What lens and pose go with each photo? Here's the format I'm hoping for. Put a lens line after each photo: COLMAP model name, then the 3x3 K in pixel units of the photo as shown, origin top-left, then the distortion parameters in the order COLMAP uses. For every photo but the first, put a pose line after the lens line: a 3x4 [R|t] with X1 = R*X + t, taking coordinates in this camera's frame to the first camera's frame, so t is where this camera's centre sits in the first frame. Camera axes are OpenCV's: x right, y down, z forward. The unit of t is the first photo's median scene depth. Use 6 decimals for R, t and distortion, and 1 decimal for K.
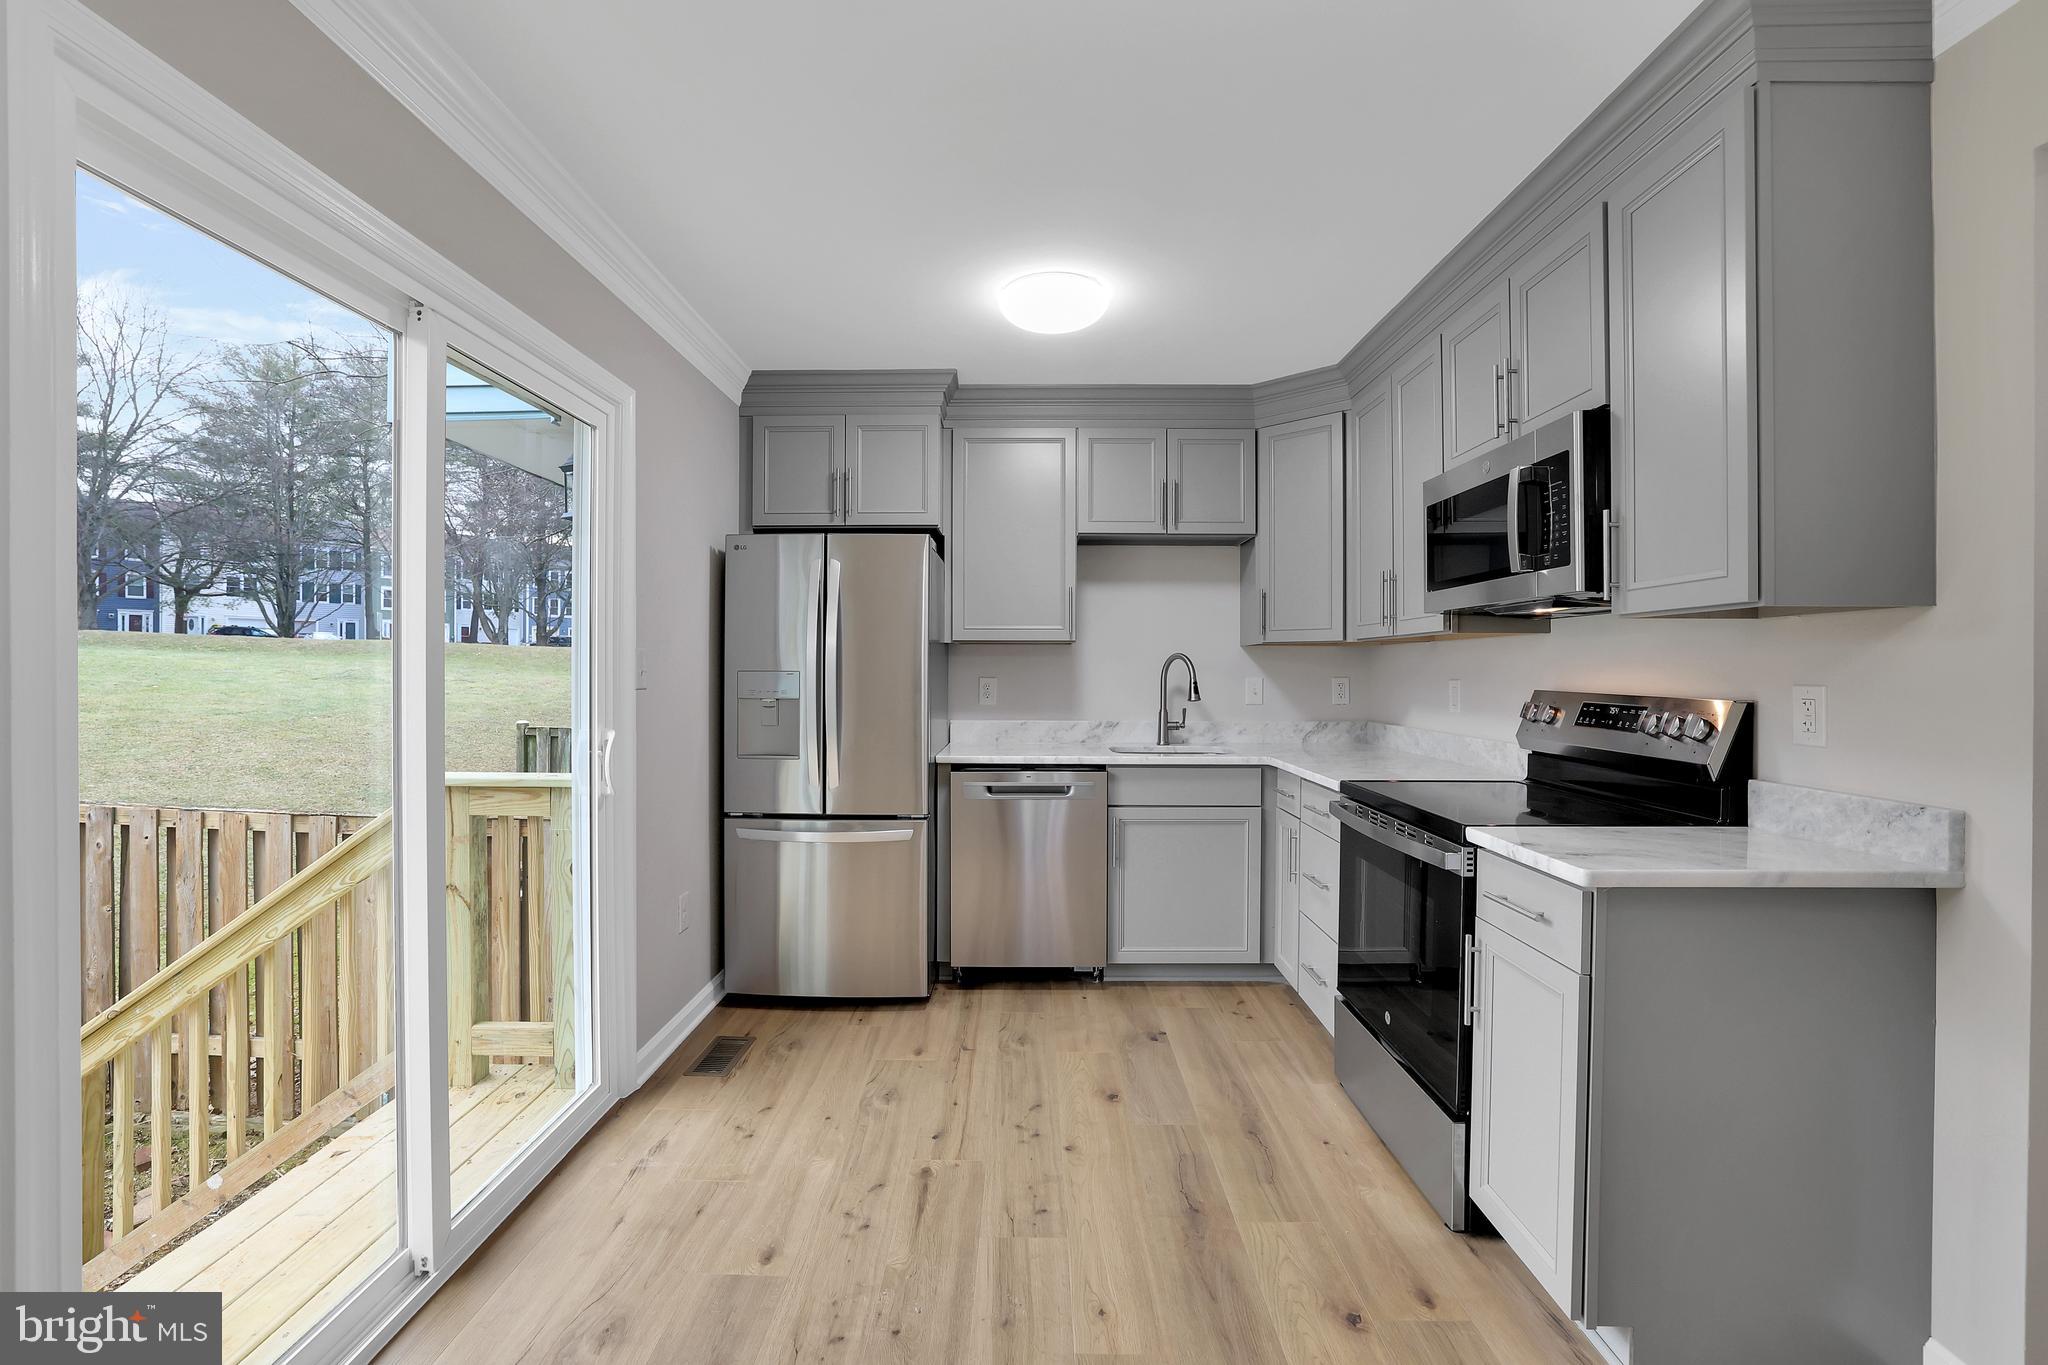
lens RADIAL K [[862.4, 0, 1020.5], [0, 862.4, 676.1], [0, 0, 1]] dist [-0.049541, 0.017707]
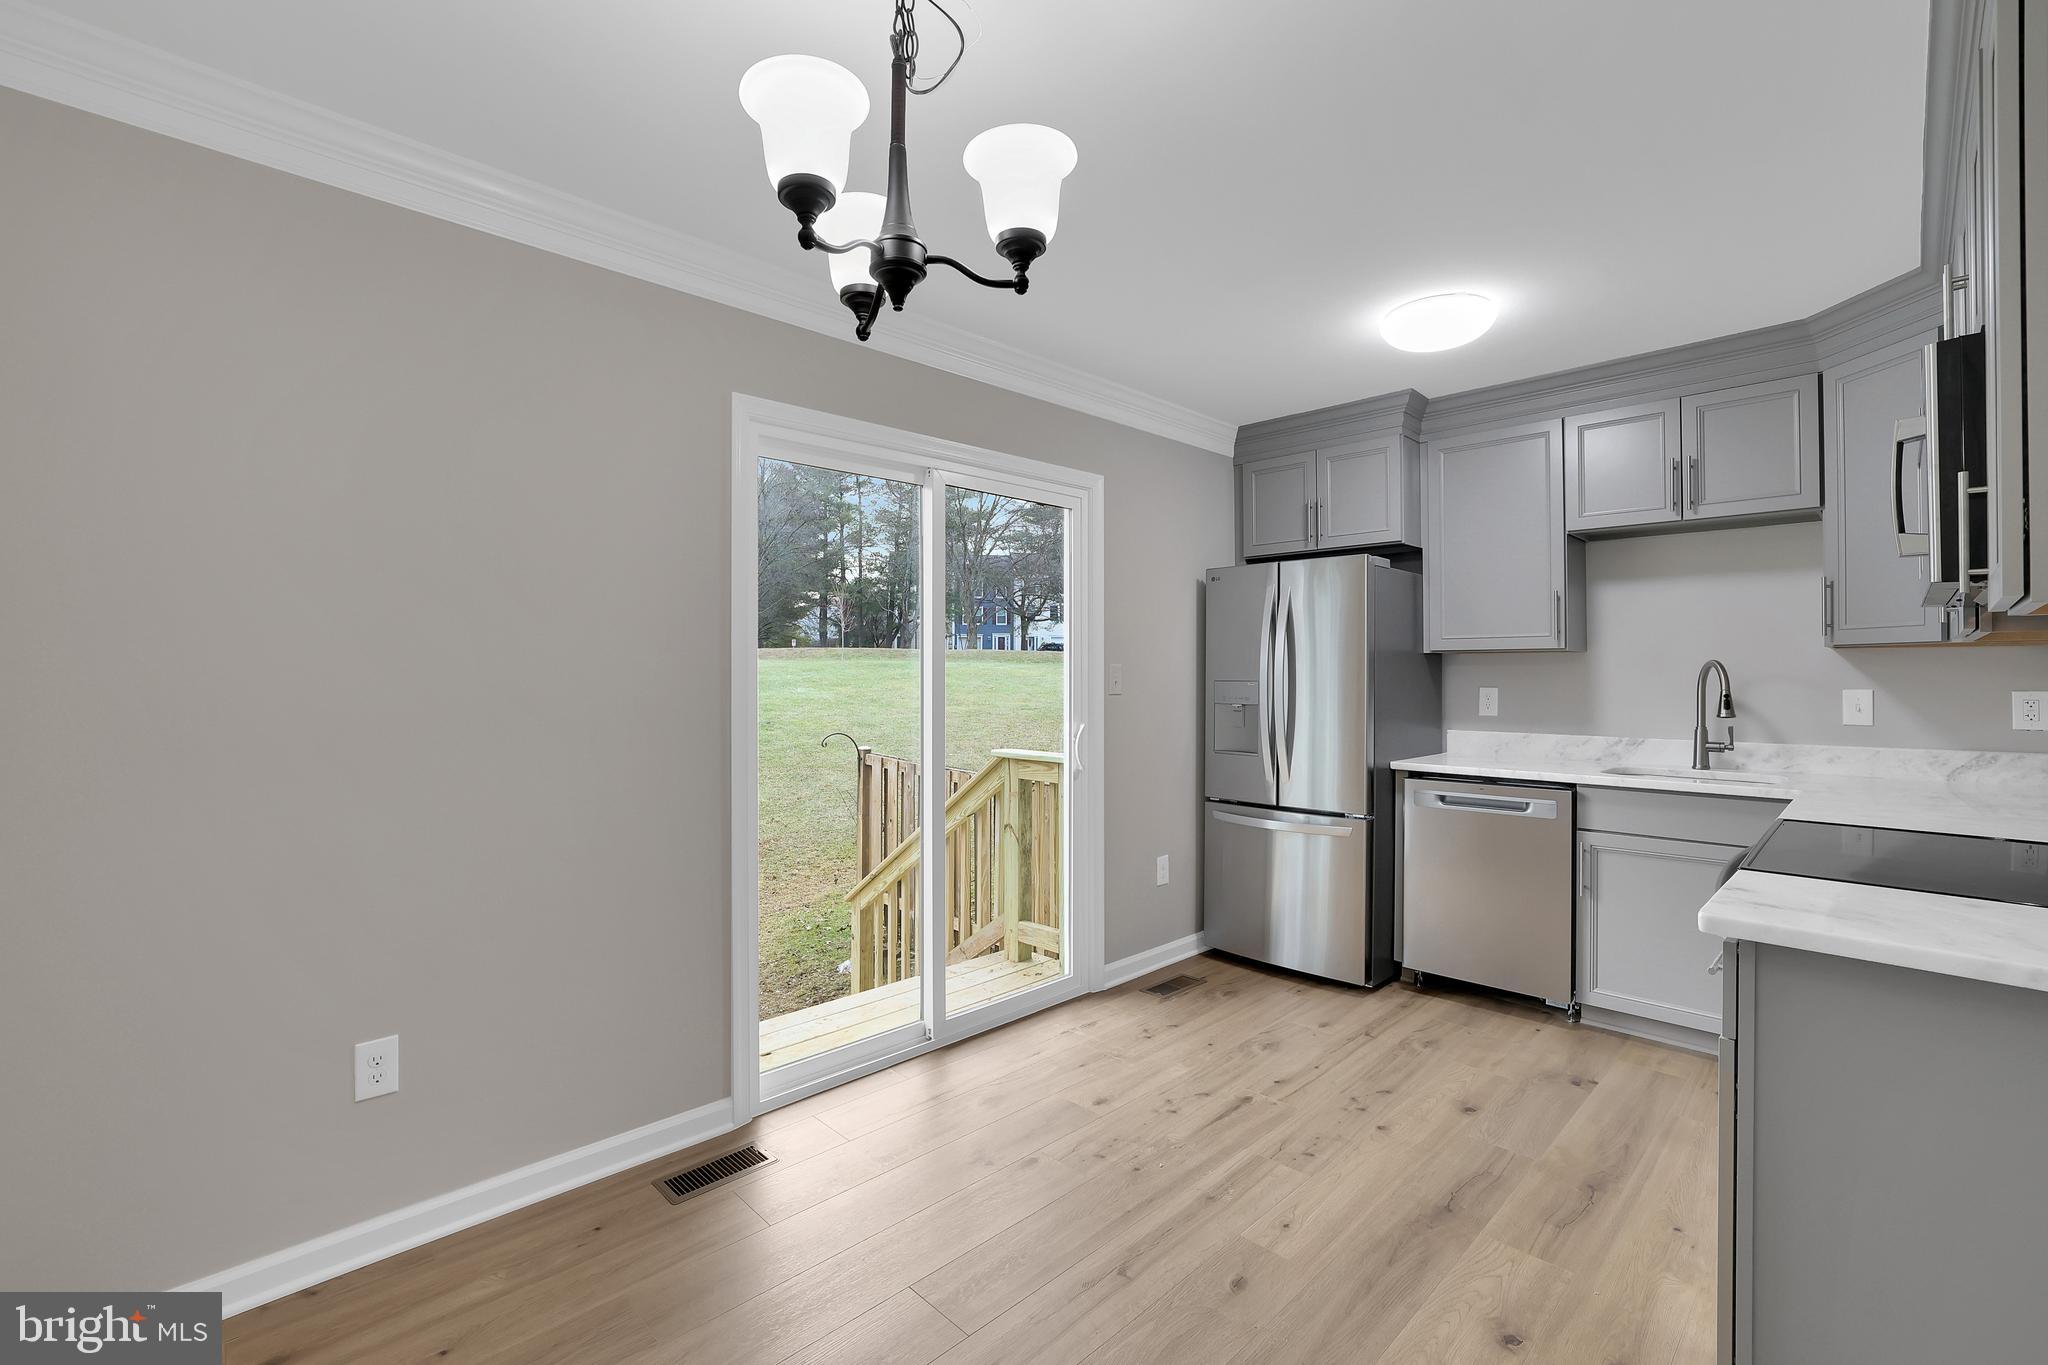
lens RADIAL K [[870.0, 0, 1039.3], [0, 870.0, 672.3], [0, 0, 1]] dist [-0.045582, 0.018684]
pose [[0.718625, -0.004444, -0.695384, 0.430481], [-0.003407, 0.999945, -0.009912, -0.006356], [0.695390, 0.009492, 0.718570, -0.070294]]
